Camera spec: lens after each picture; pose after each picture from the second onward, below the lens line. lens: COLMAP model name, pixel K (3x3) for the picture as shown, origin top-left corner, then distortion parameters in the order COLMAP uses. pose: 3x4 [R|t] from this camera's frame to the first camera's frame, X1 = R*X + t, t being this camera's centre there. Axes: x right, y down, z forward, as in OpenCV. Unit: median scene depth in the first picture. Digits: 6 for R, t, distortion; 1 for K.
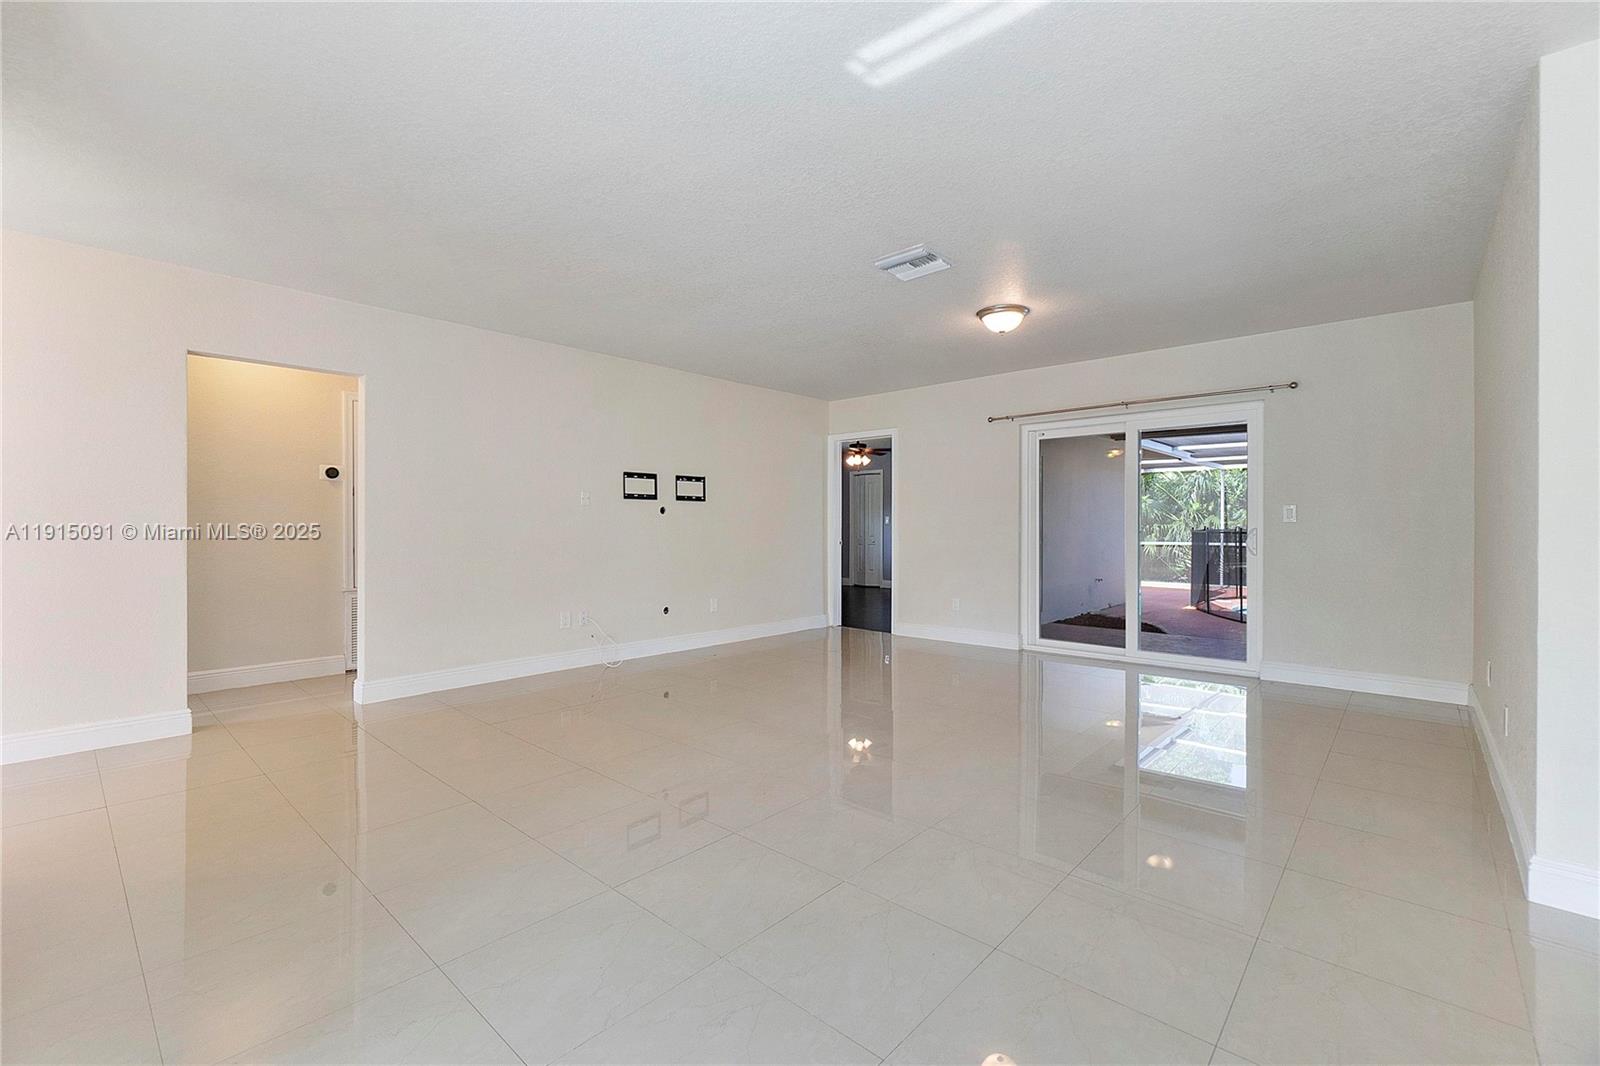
lens RADIAL K [[693.1, 0, 801.3], [0, 693.1, 529.0], [0, 0, 1]] dist [-0.002523, -0.000152]
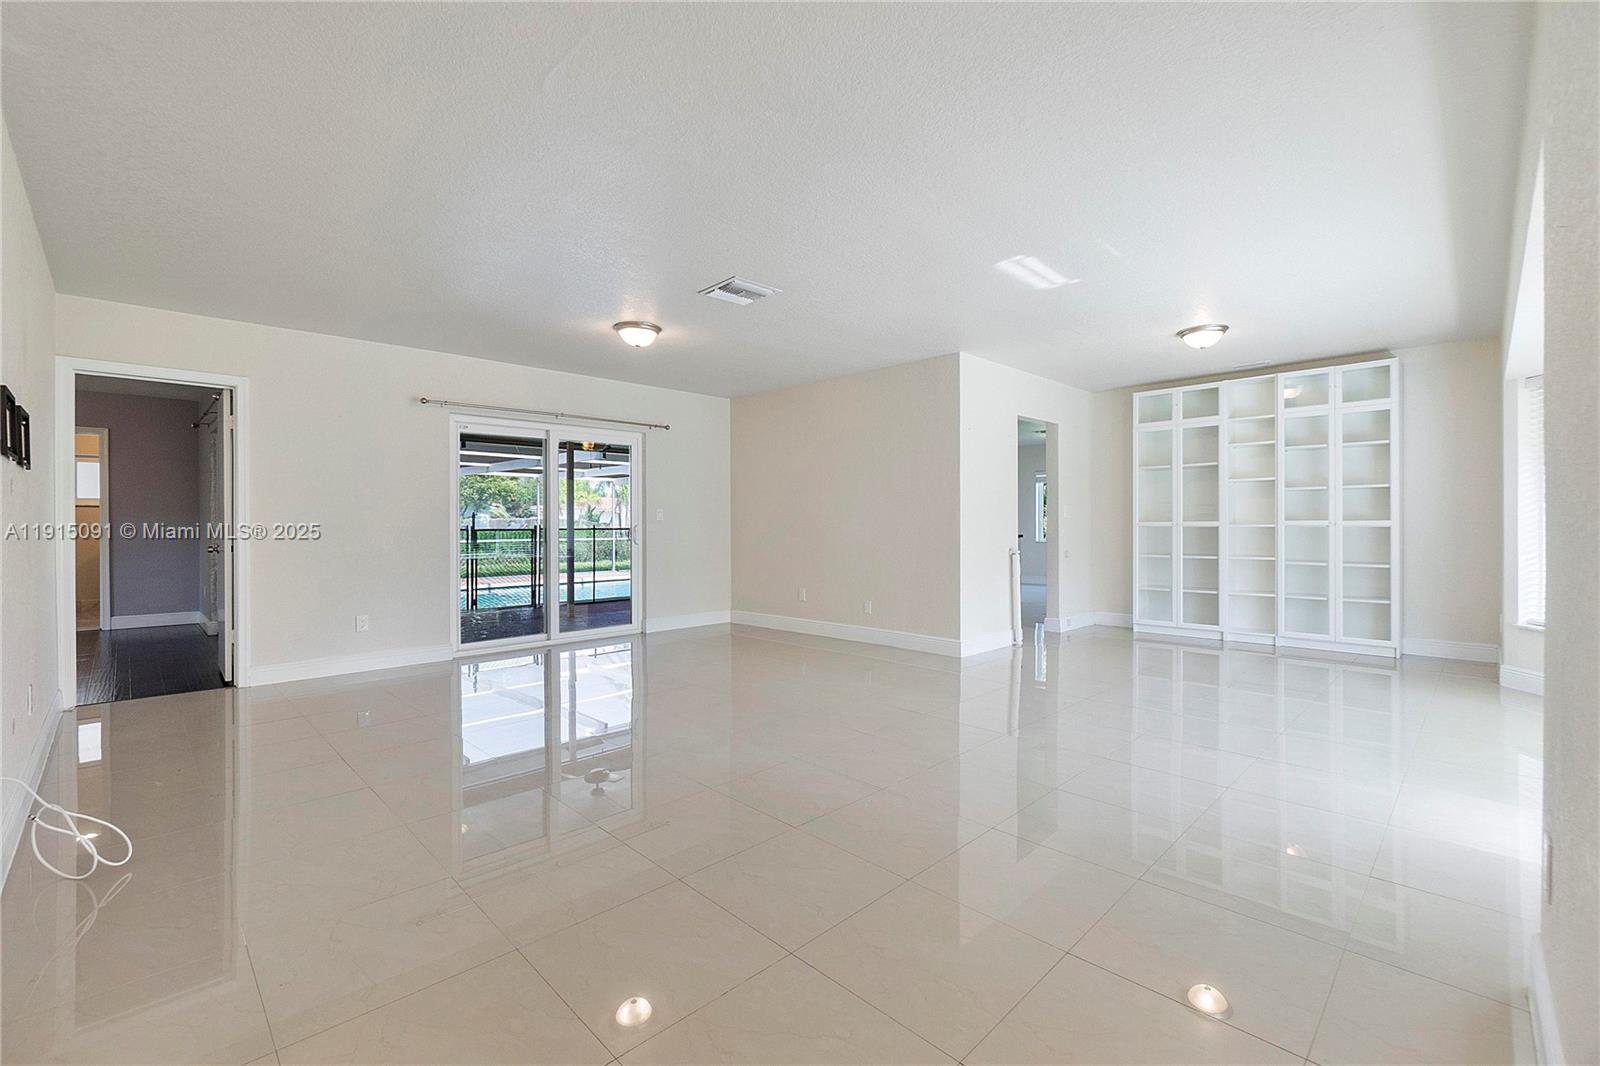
lens RADIAL K [[693.1, 0, 801.3], [0, 693.1, 529.0], [0, 0, 1]] dist [-0.002523, -0.000152]
pose [[0.044334, -0.002981, 0.999012, -0.572165], [0.008405, 0.999961, 0.002611, 0.003511], [-0.998981, 0.008281, 0.044357, 0.496835]]
